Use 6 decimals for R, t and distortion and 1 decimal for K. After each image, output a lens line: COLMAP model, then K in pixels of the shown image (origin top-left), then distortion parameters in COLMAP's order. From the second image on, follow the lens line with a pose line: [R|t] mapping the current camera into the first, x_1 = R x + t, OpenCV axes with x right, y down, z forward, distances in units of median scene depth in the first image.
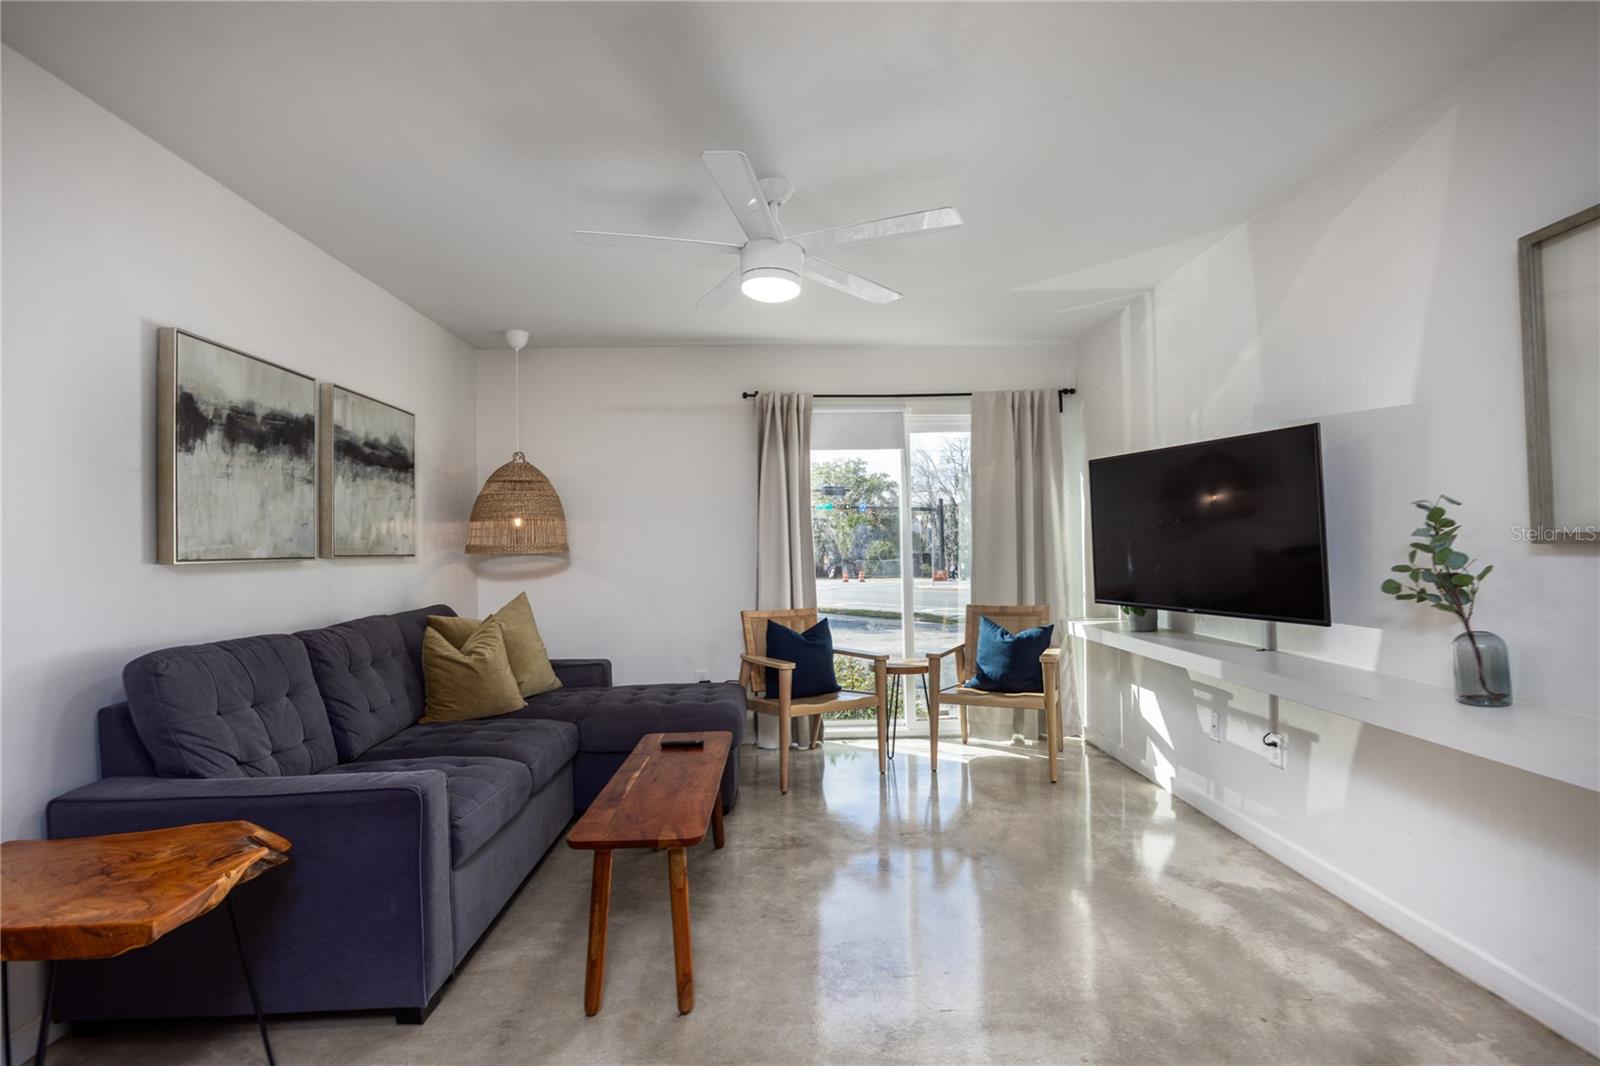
lens RADIAL K [[784.3, 0, 800.0], [0, 784.3, 533.0], [0, 0, 1]] dist [-0.002792, -0.000027]
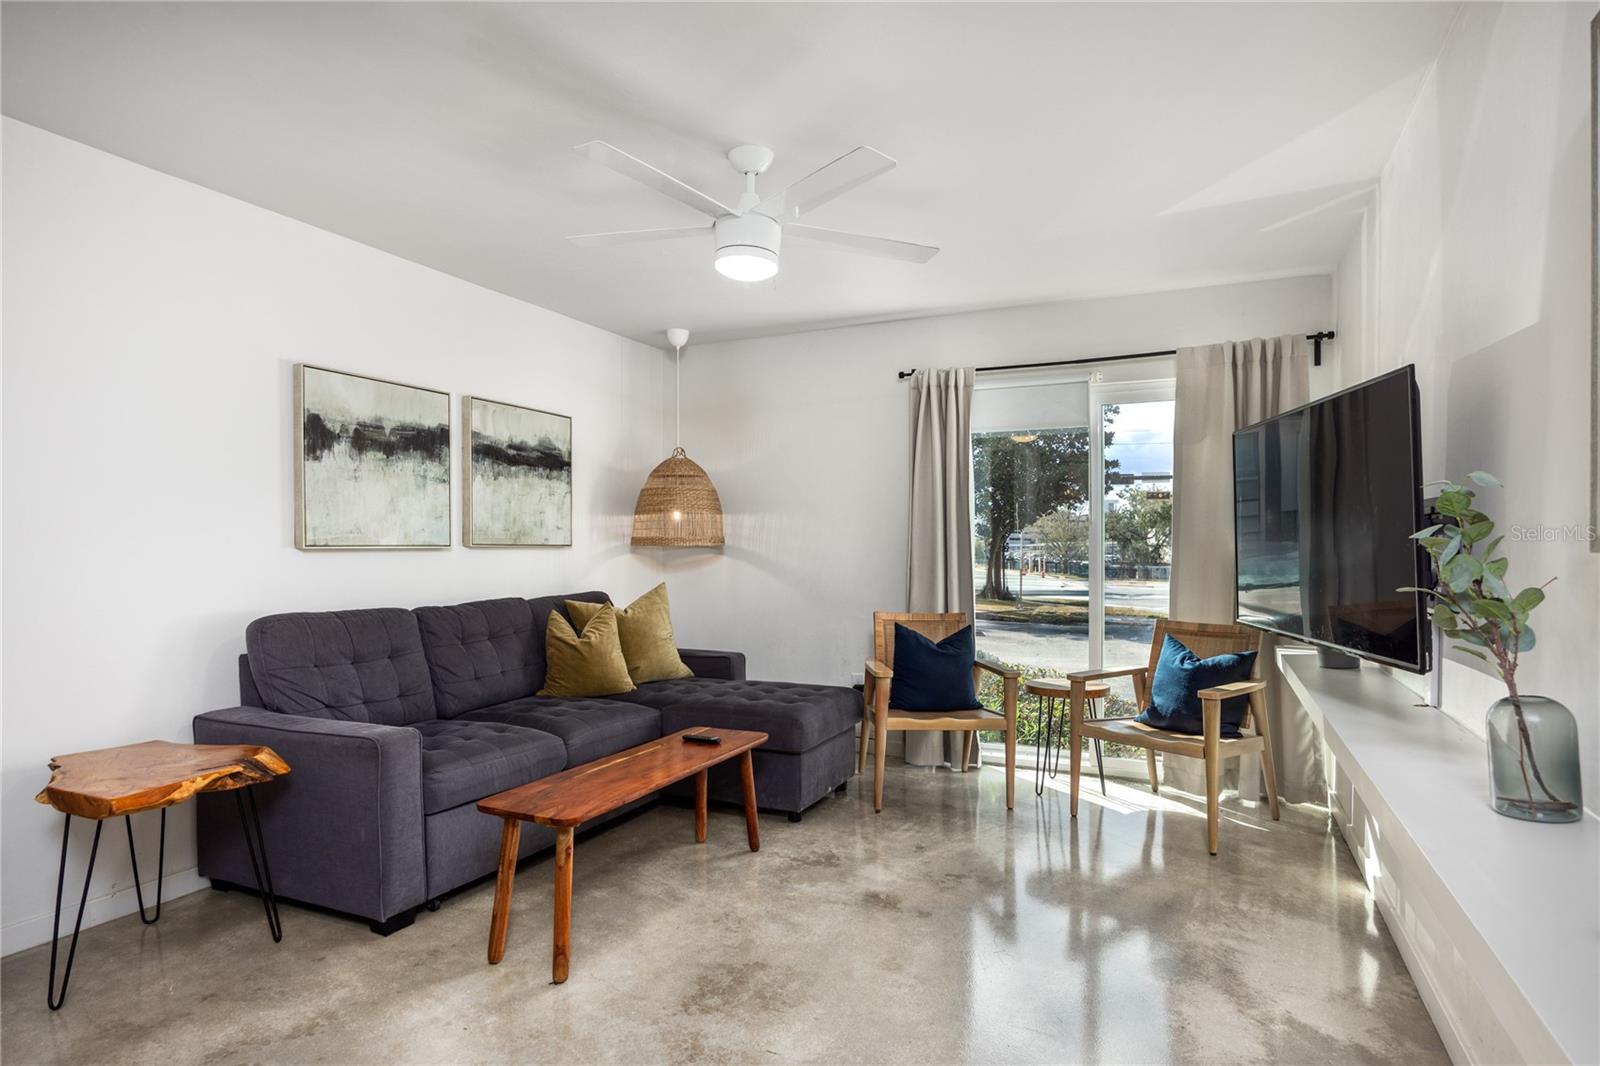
lens RADIAL K [[856.1, 0, 793.9], [0, 856.1, 556.7], [0, 0, 1]] dist [0.003107, 0.000319]
pose [[0.887290, 0.022361, -0.460670, 0.414005], [-0.005892, 0.999292, 0.037156, -0.002888], [0.461175, -0.030254, 0.886793, 0.090331]]
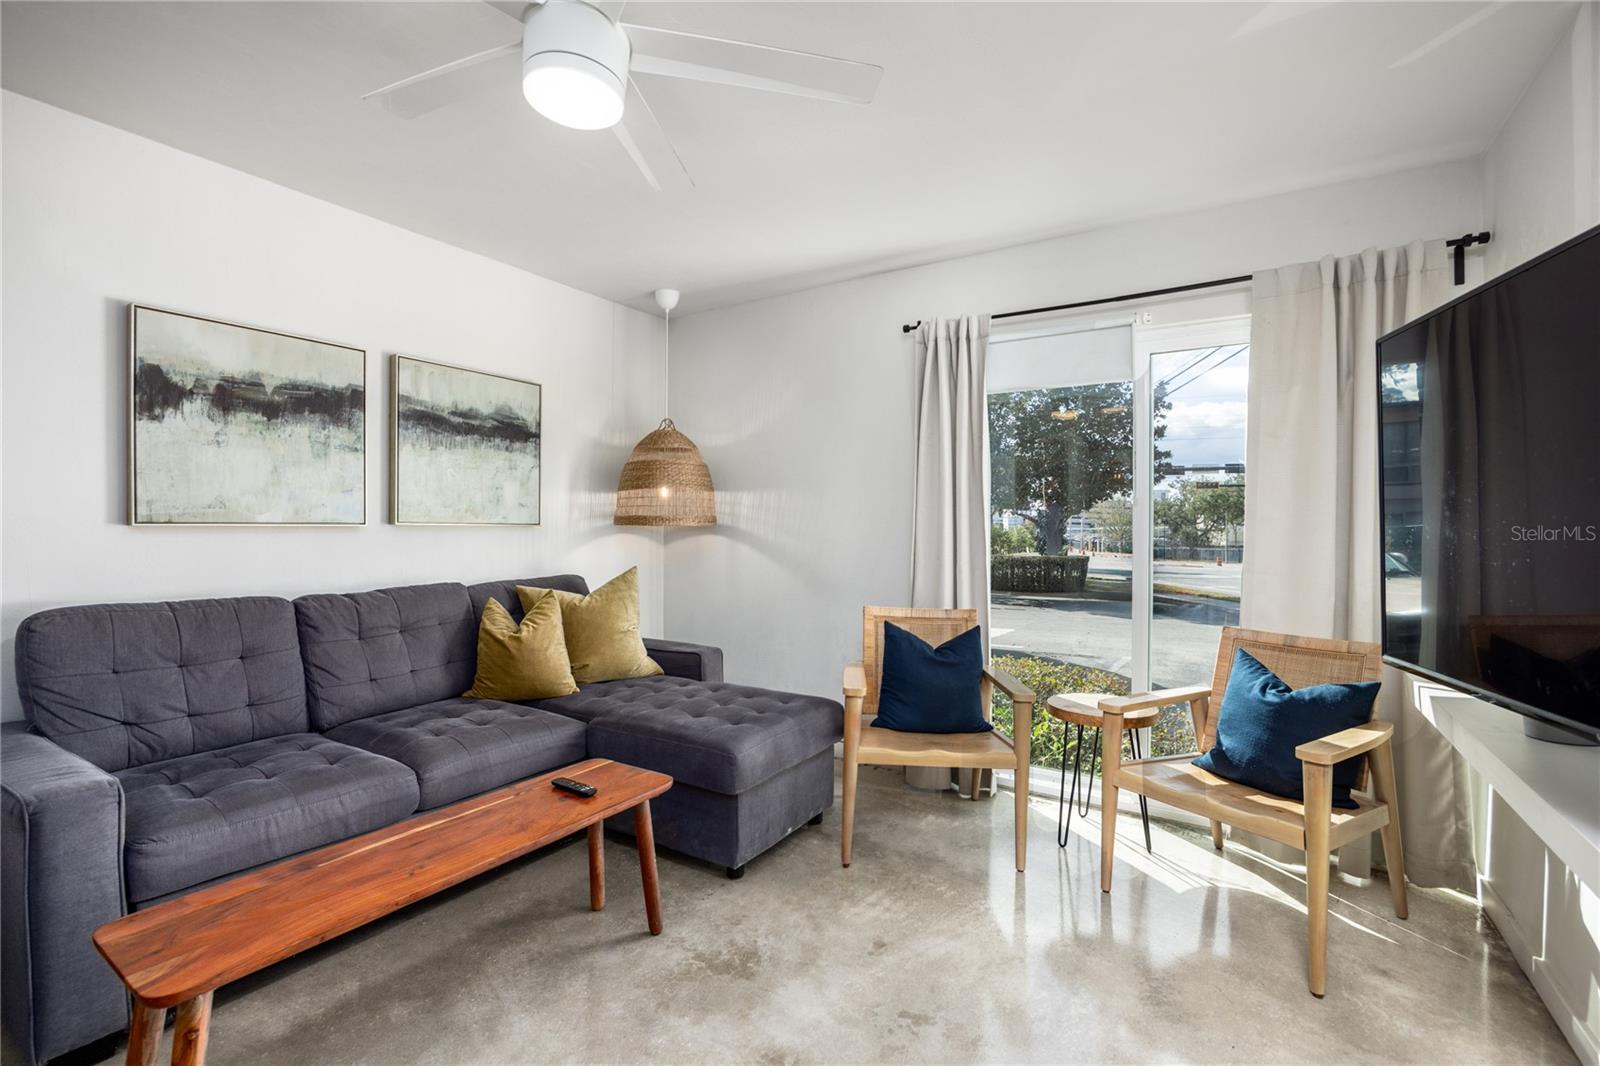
lens RADIAL K [[702.0, 0, 800.0], [0, 702.0, 533.0], [0, 0, 1]] dist [-0.009254, 0.000539]
pose [[0.823627, 0.027263, -0.566476, 0.359255], [-0.010053, 0.999389, 0.033480, 0.006624], [0.567042, -0.021880, 0.823398, 0.538980]]
